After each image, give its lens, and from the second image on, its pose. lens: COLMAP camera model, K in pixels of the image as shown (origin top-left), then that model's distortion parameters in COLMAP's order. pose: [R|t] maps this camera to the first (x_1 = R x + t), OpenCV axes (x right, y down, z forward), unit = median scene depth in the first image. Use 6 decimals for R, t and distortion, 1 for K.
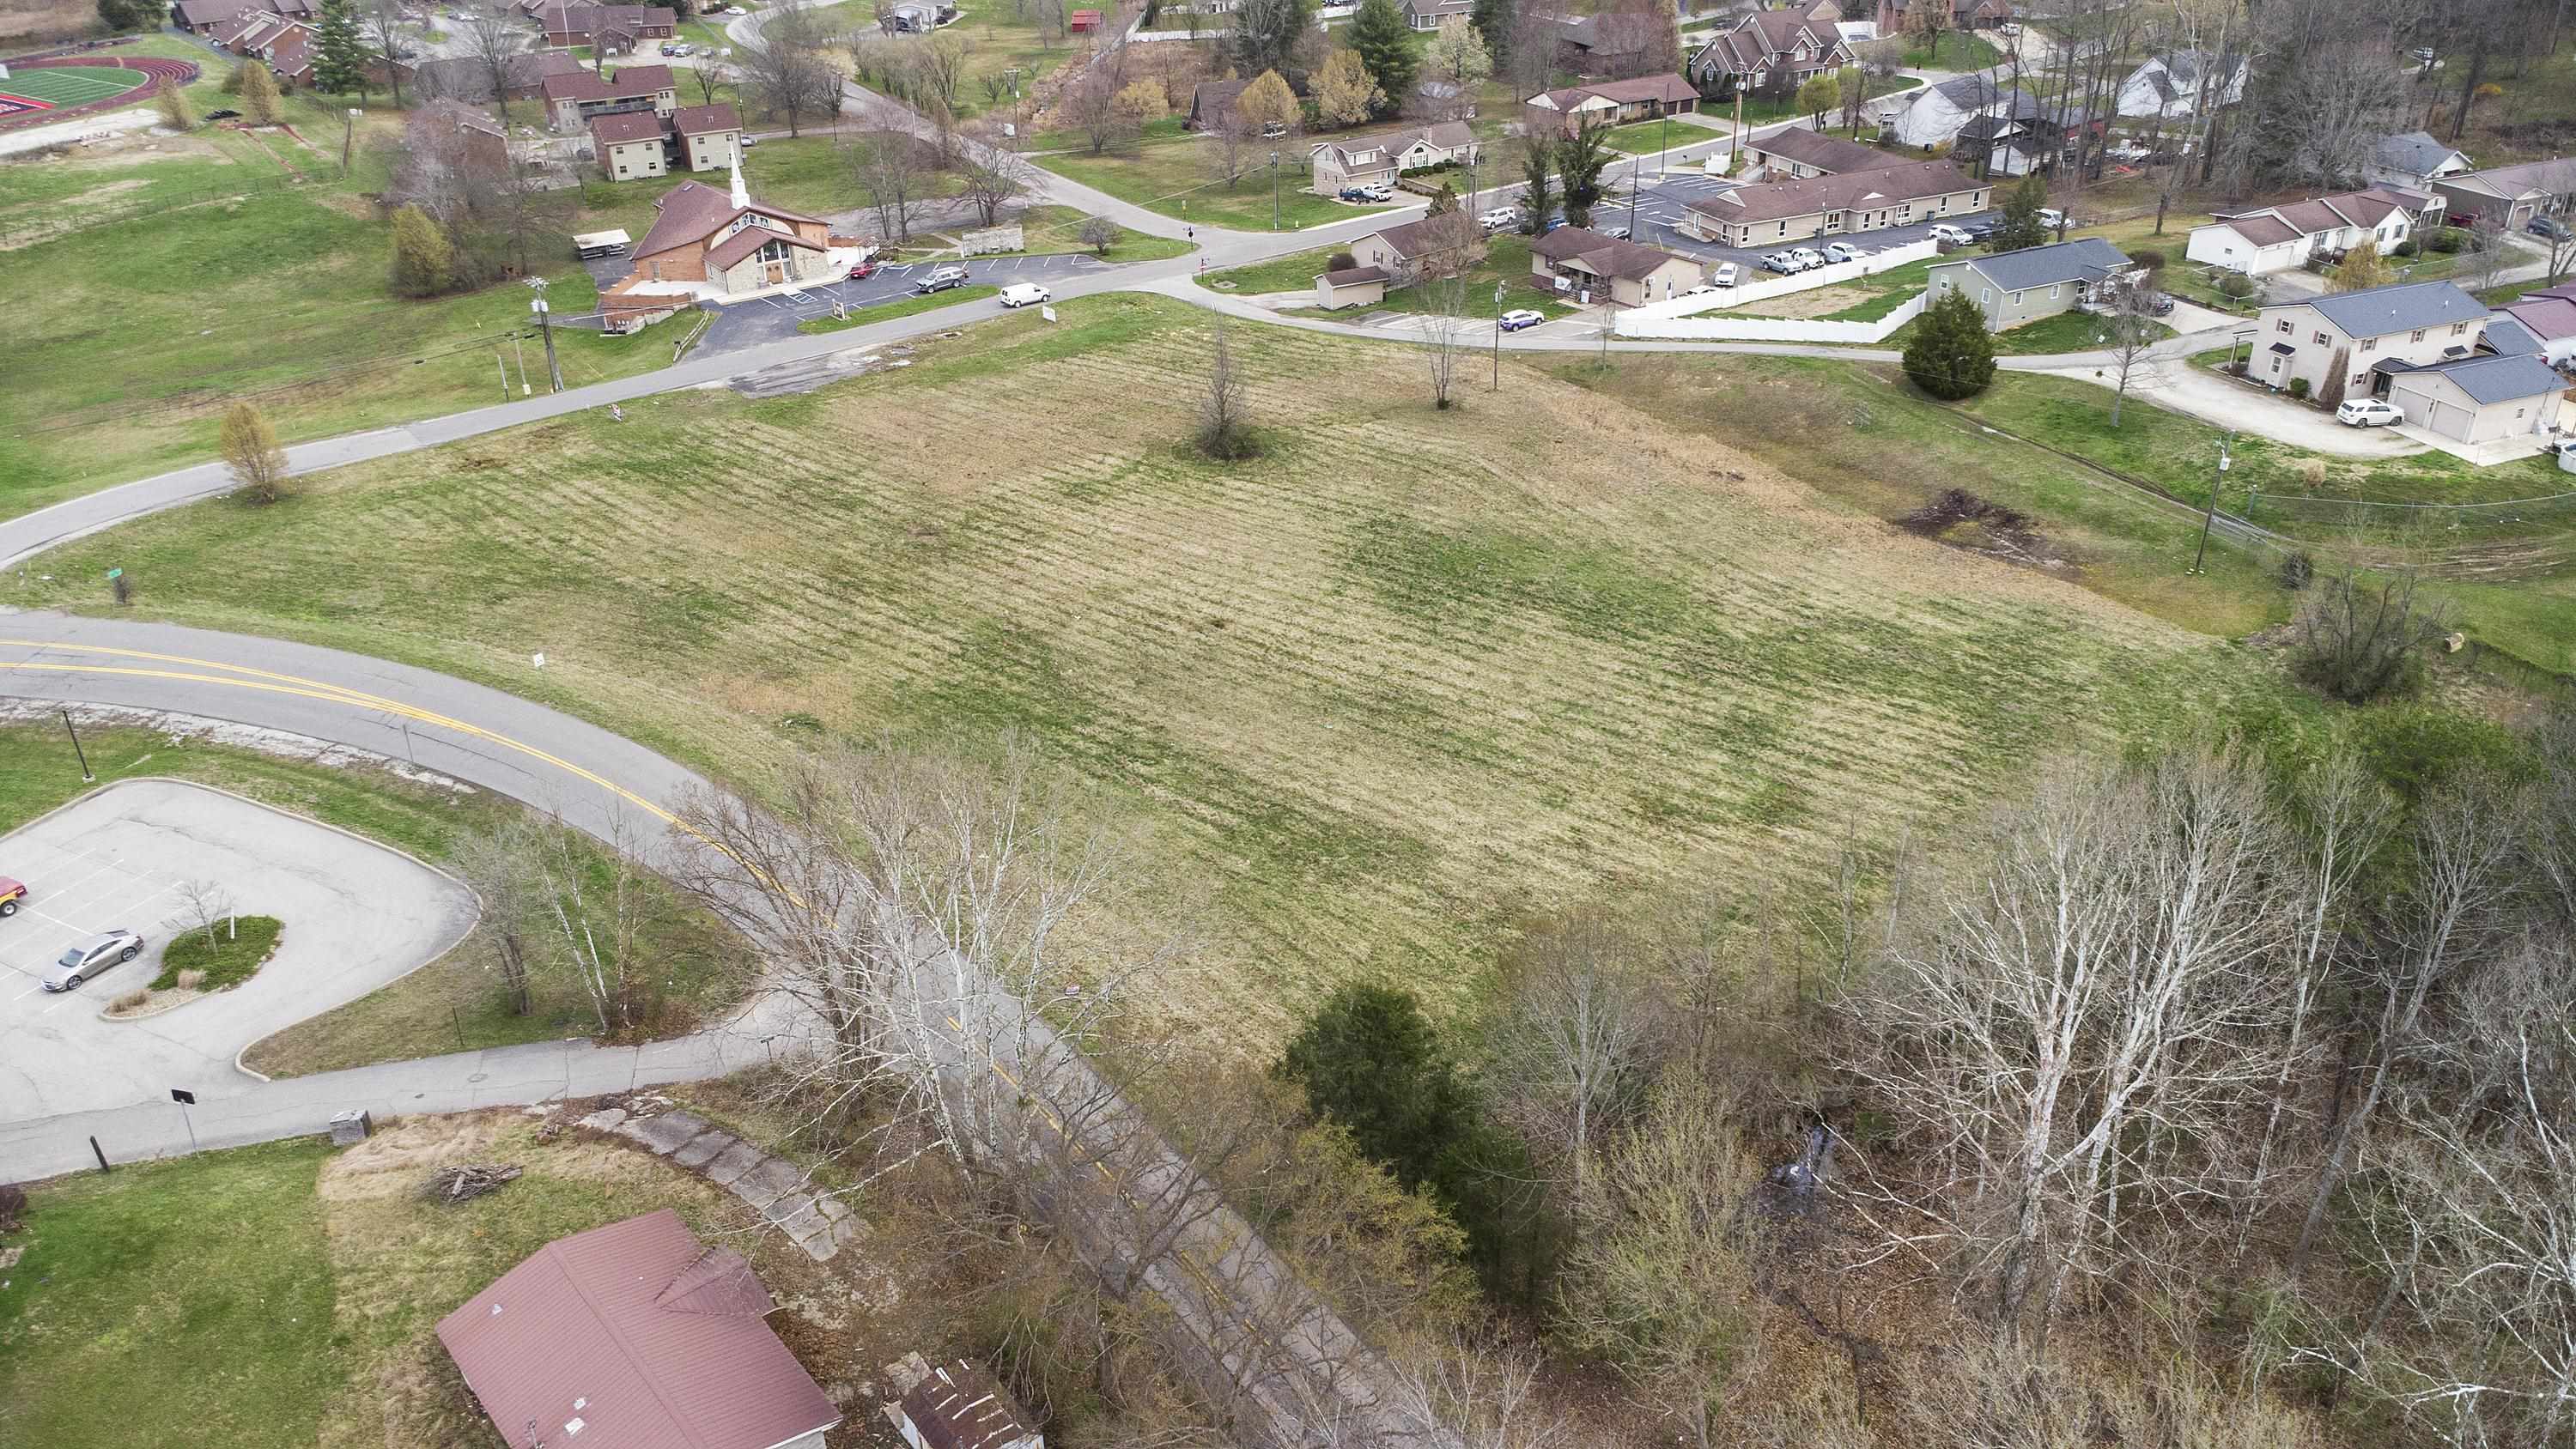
lens RADIAL K [[1861.4, 0, 1285.6], [0, 1861.4, 723.8], [0, 0, 1]] dist [0.036507, -0.049227]
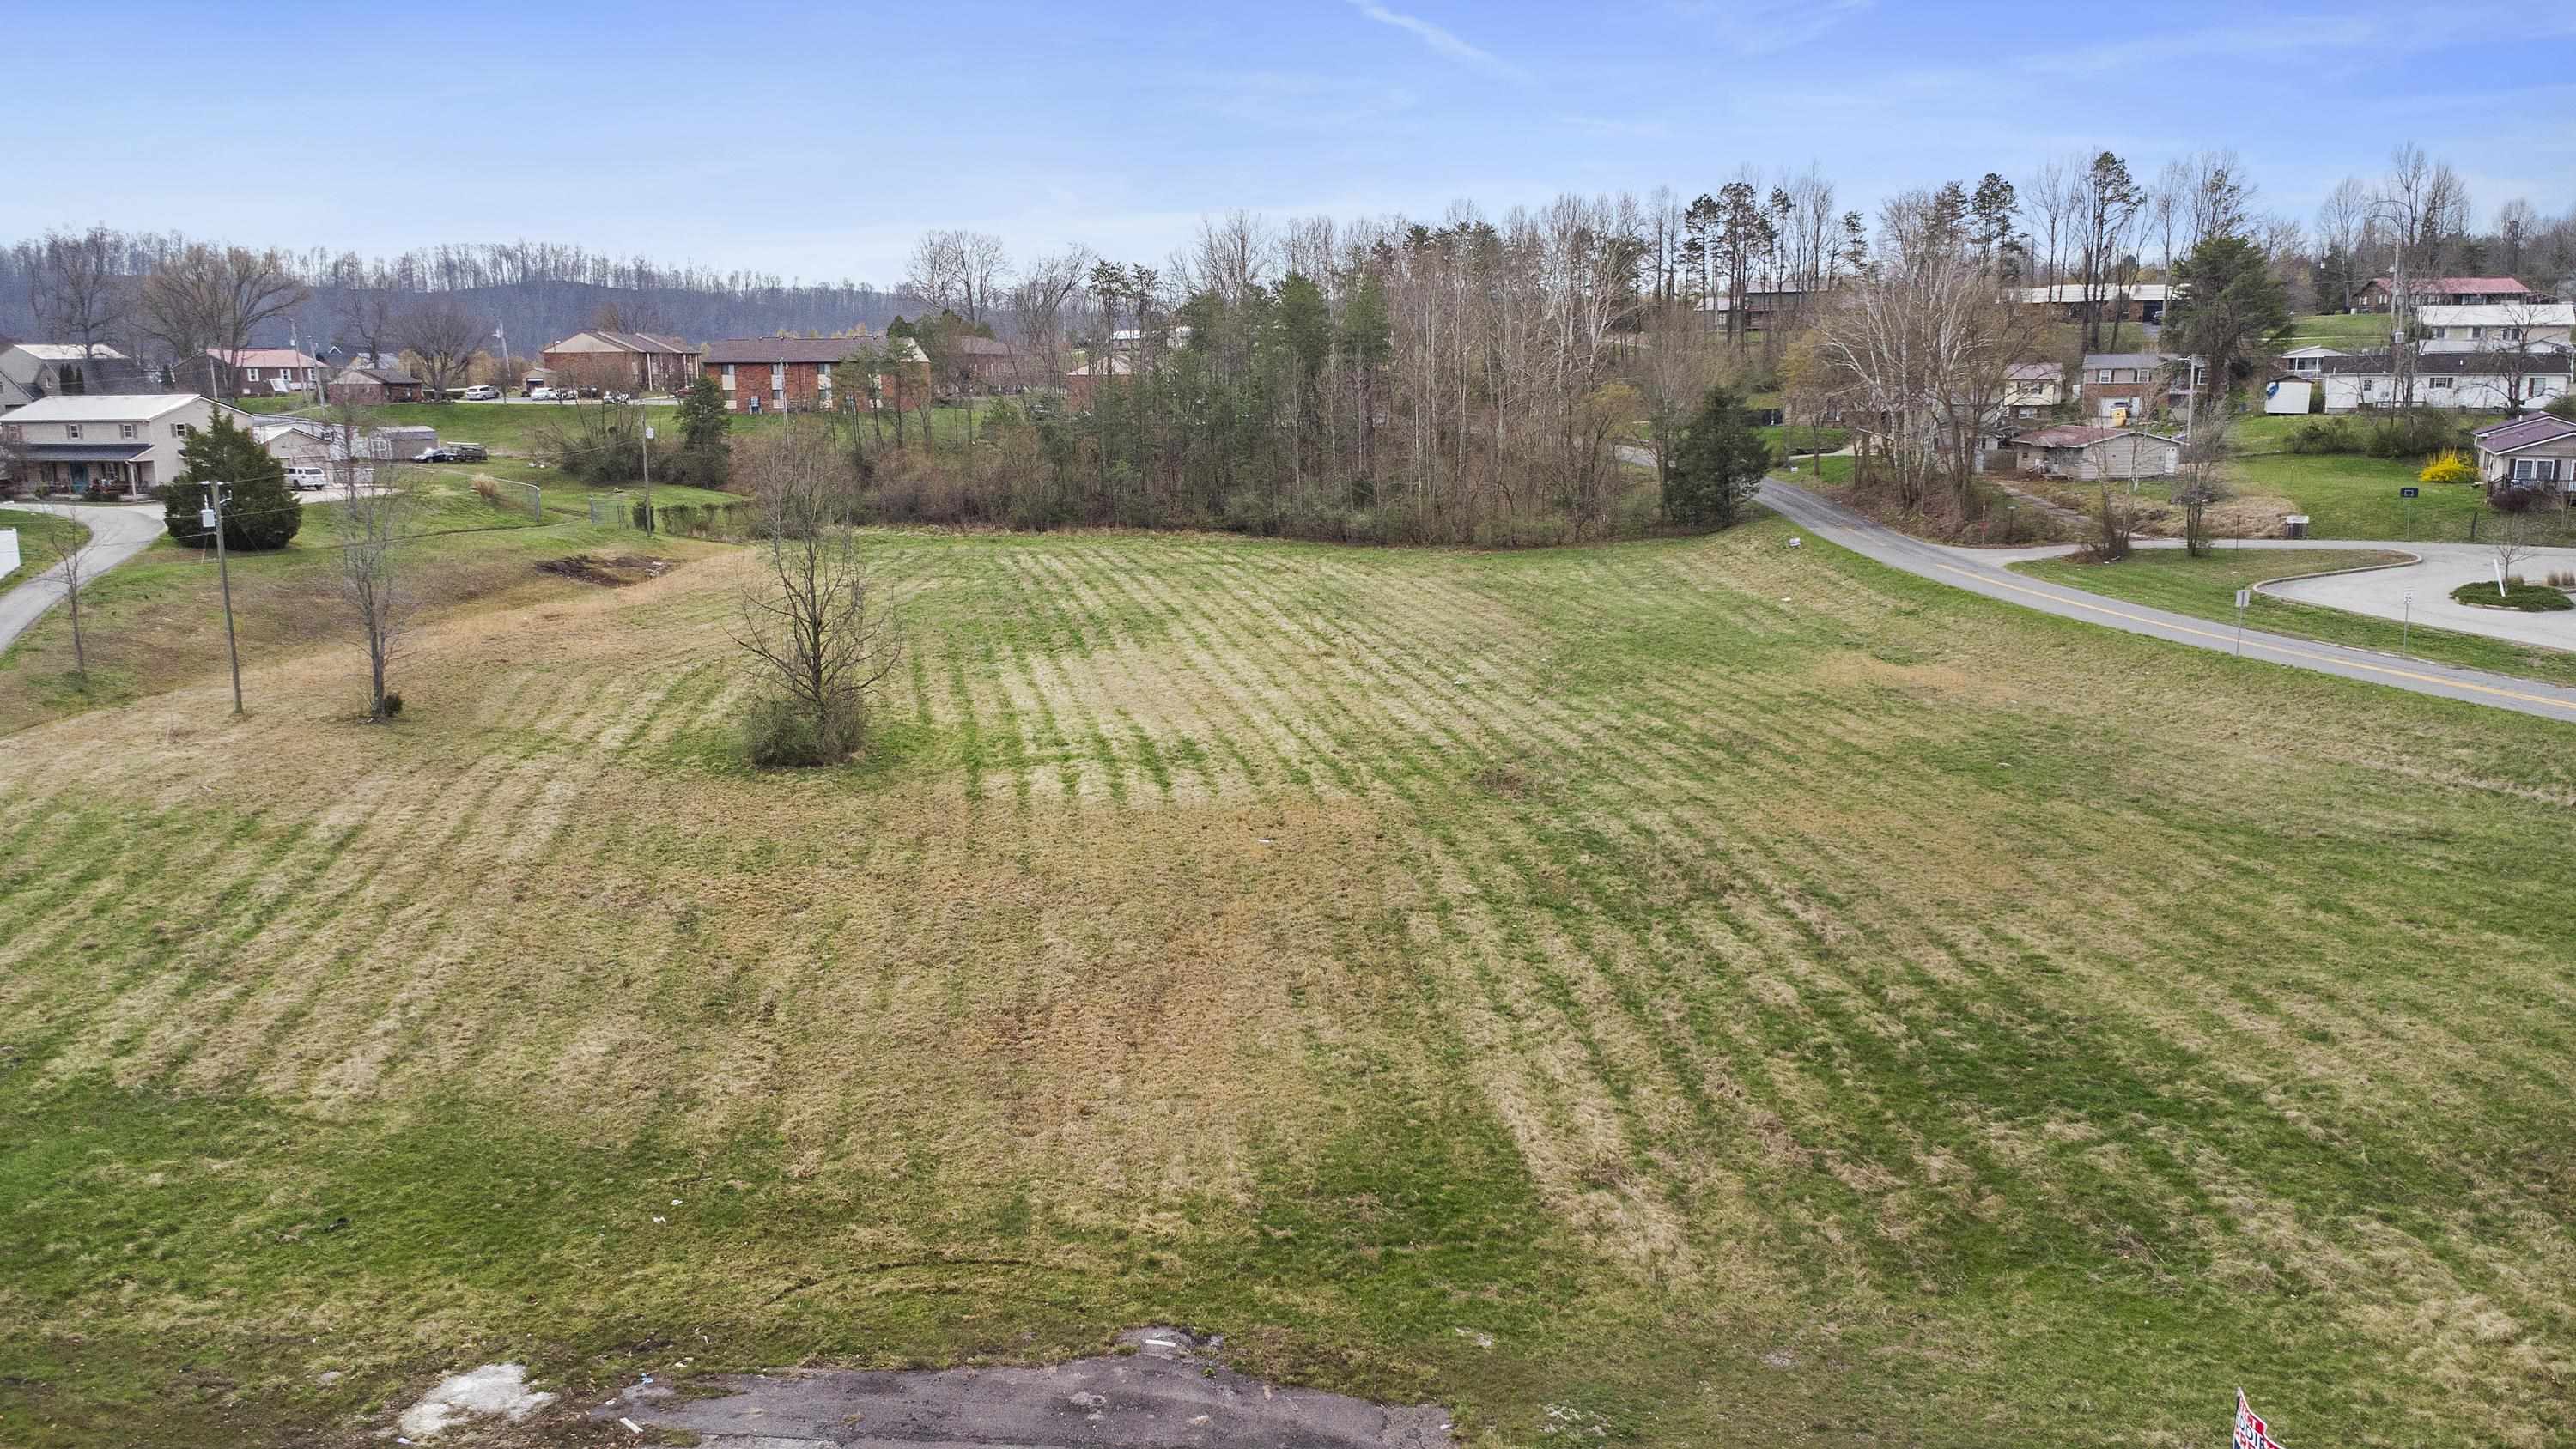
lens RADIAL K [[1861.4, 0, 1287.4], [0, 1861.4, 725.7], [0, 0, 1]] dist [0.036507, -0.049227]
pose [[-0.763574, -0.095804, 0.638573, -0.453996], [0.333483, 0.788331, 0.517033, -0.380131], [-0.552941, 0.607746, -0.570001, 1.278215]]
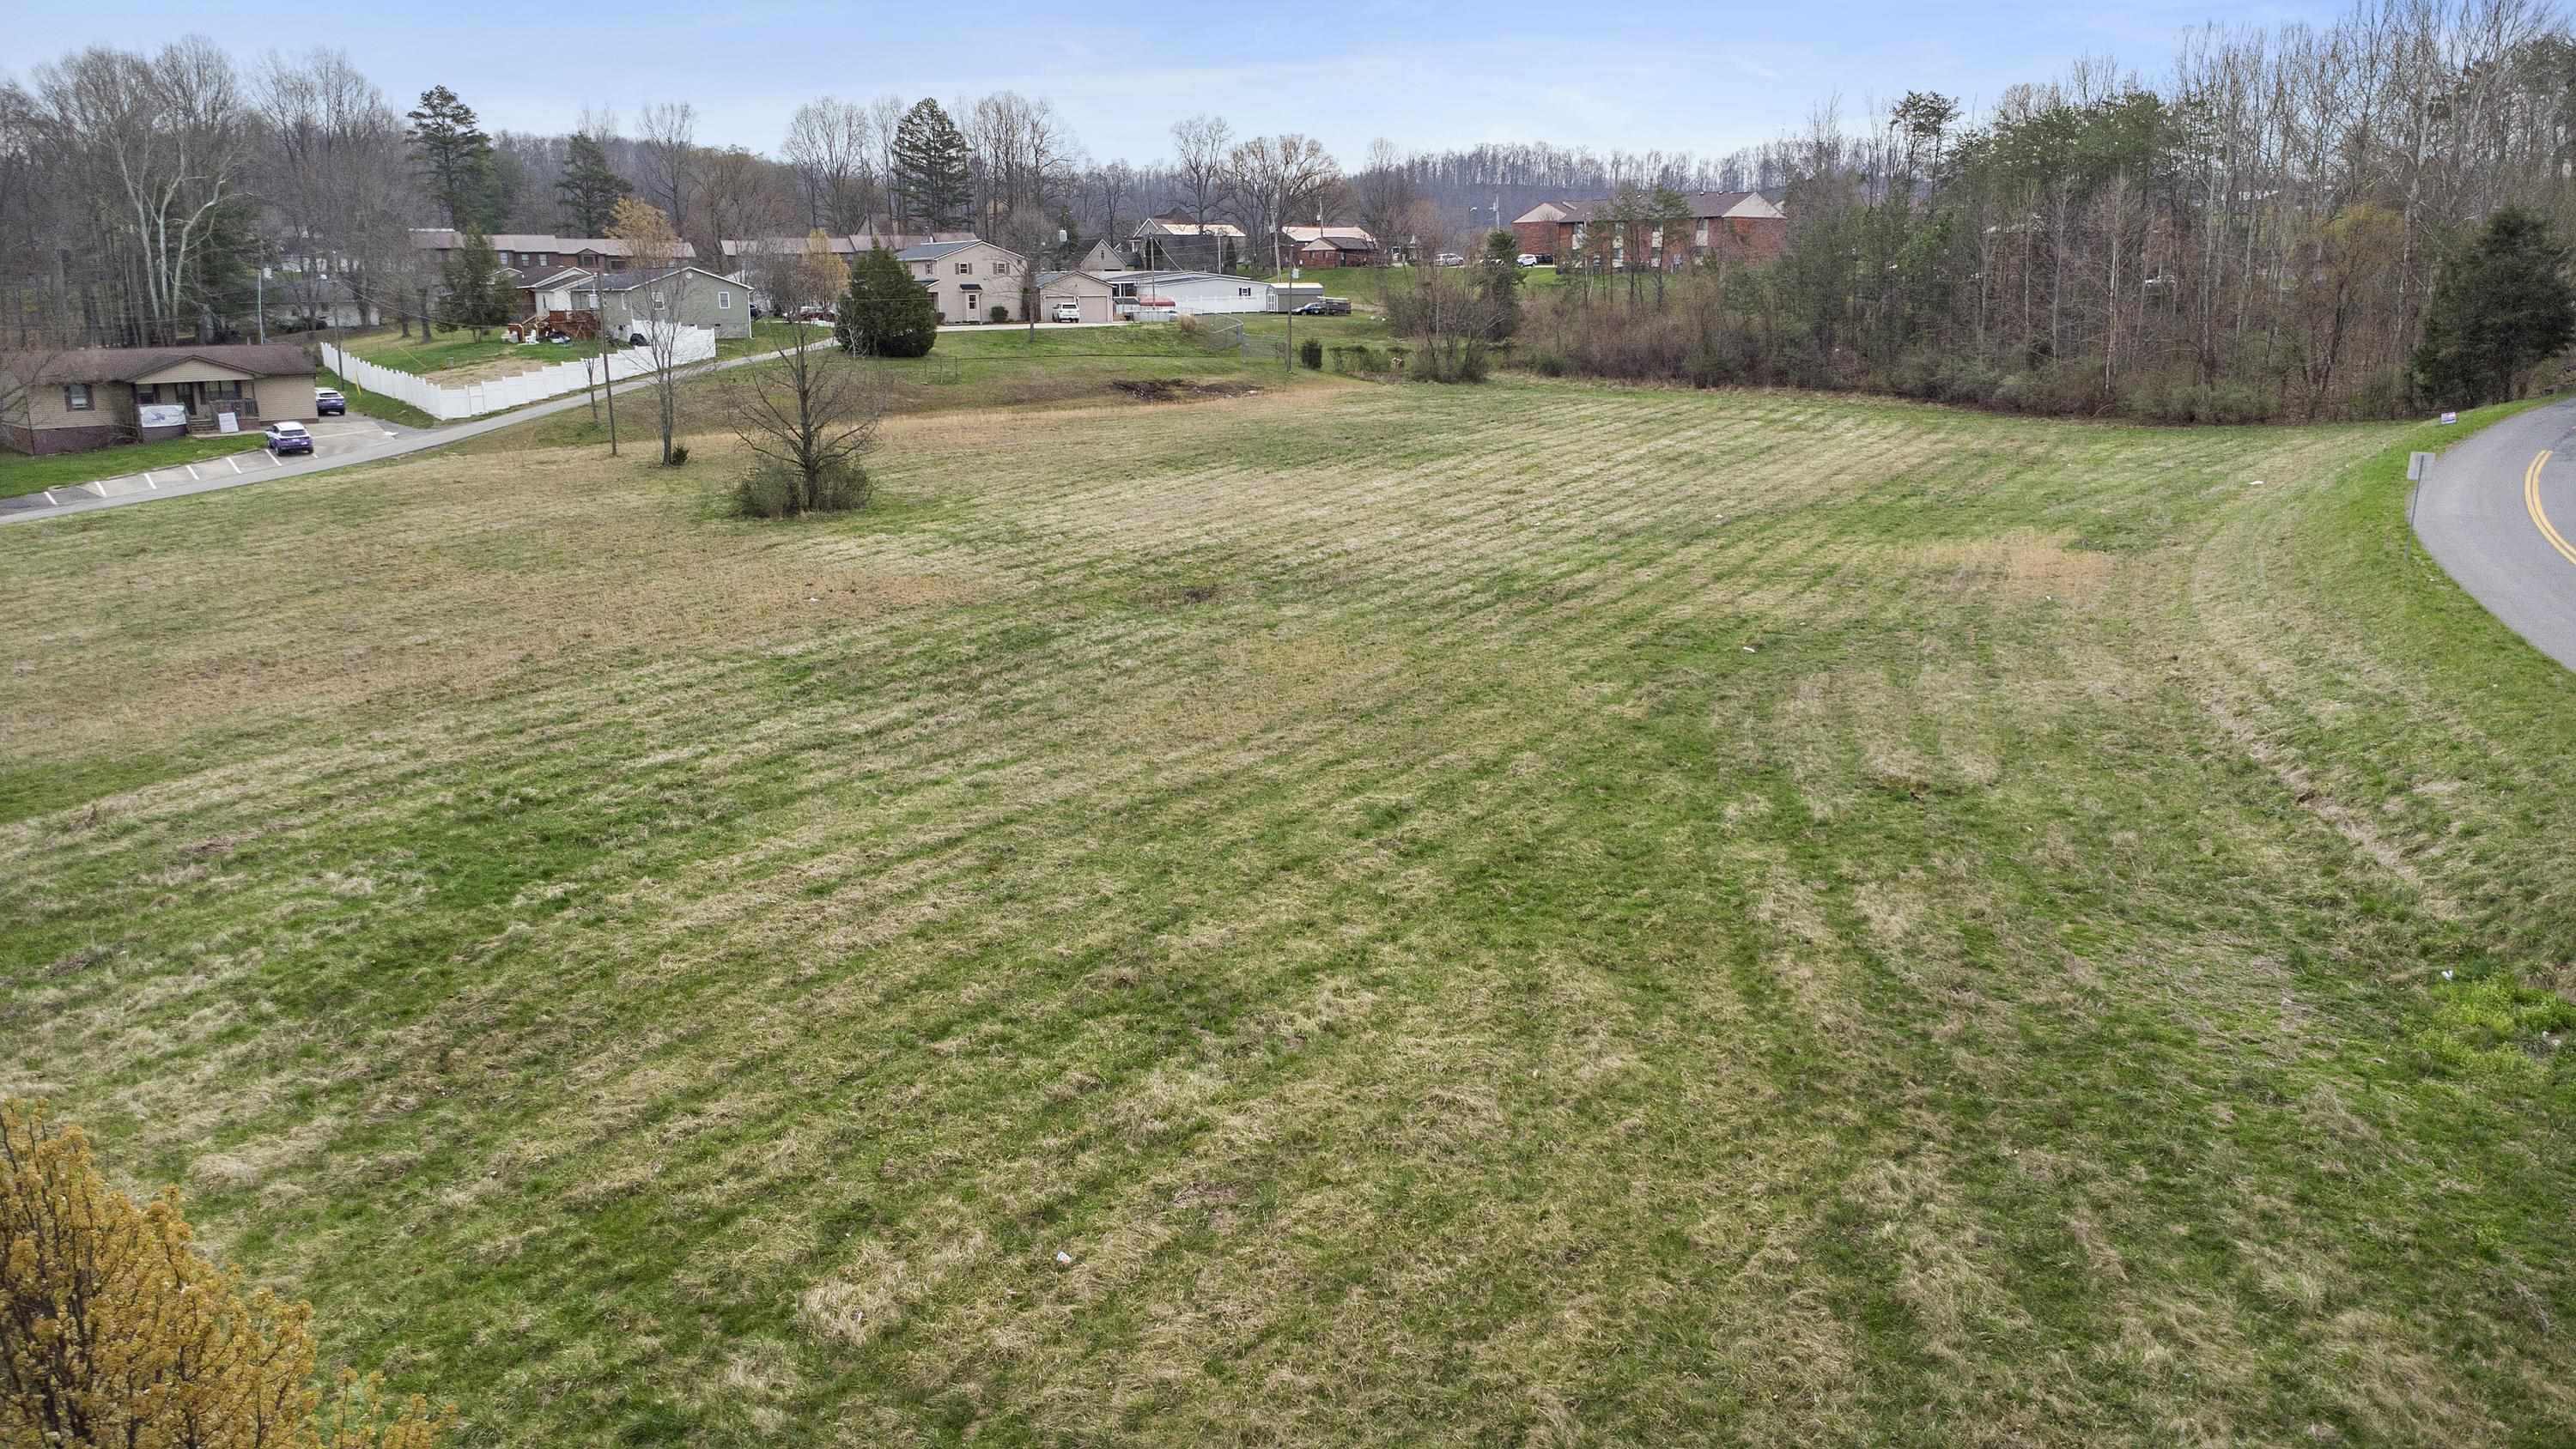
lens RADIAL K [[1861.4, 0, 1287.5], [0, 1861.4, 719.9], [0, 0, 1]] dist [0.036507, -0.049227]
pose [[-0.166559, -0.203864, 0.964727, -0.617941], [0.488157, 0.833031, 0.260313, -0.178753], [-0.856715, 0.514295, -0.039231, 0.994853]]
